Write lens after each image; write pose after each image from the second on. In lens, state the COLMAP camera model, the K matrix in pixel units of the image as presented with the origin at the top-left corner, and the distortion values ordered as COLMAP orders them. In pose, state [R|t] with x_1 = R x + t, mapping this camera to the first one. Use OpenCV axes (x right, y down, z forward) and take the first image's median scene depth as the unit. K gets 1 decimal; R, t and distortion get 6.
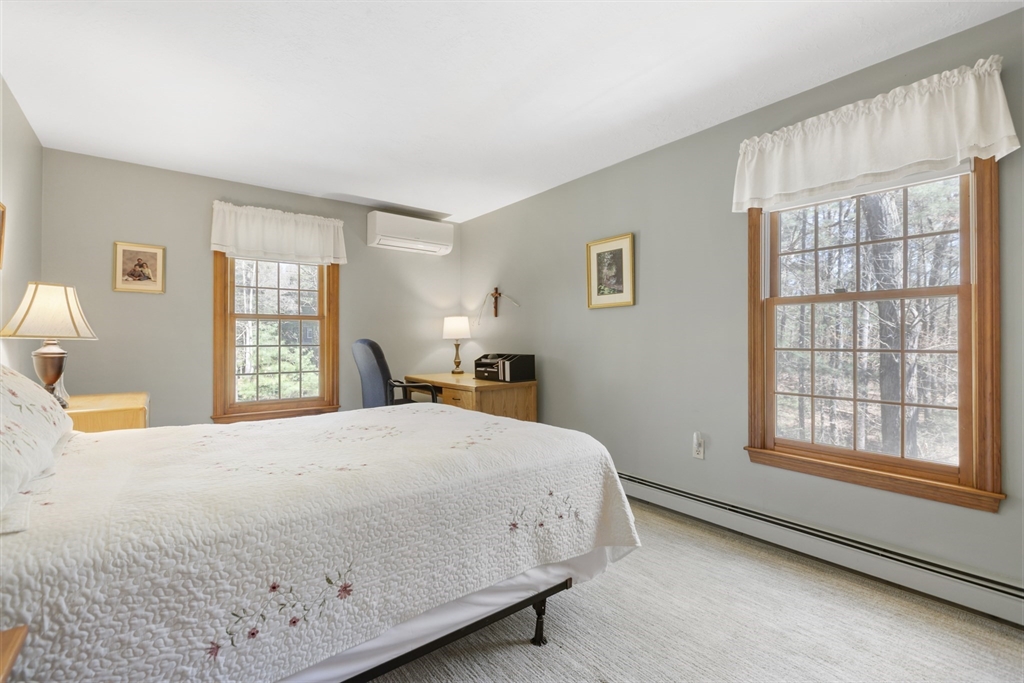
lens RADIAL K [[454.8, 0, 502.6], [0, 454.8, 343.0], [0, 0, 1]] dist [0.000971, 0.000054]
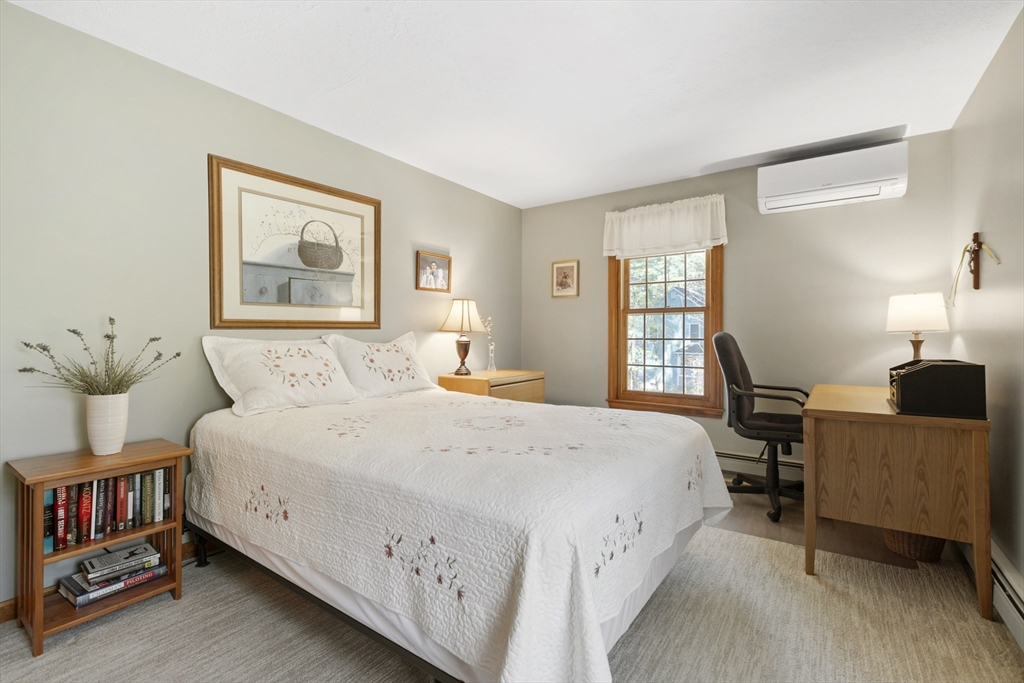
lens RADIAL K [[454.8, 0, 505.3], [0, 454.8, 330.8], [0, 0, 1]] dist [0.000971, 0.000054]
pose [[0.296866, -0.003240, -0.954914, 0.384927], [-0.006106, 0.999967, -0.005291, -0.004272], [0.954900, 0.007402, 0.296837, 0.399957]]
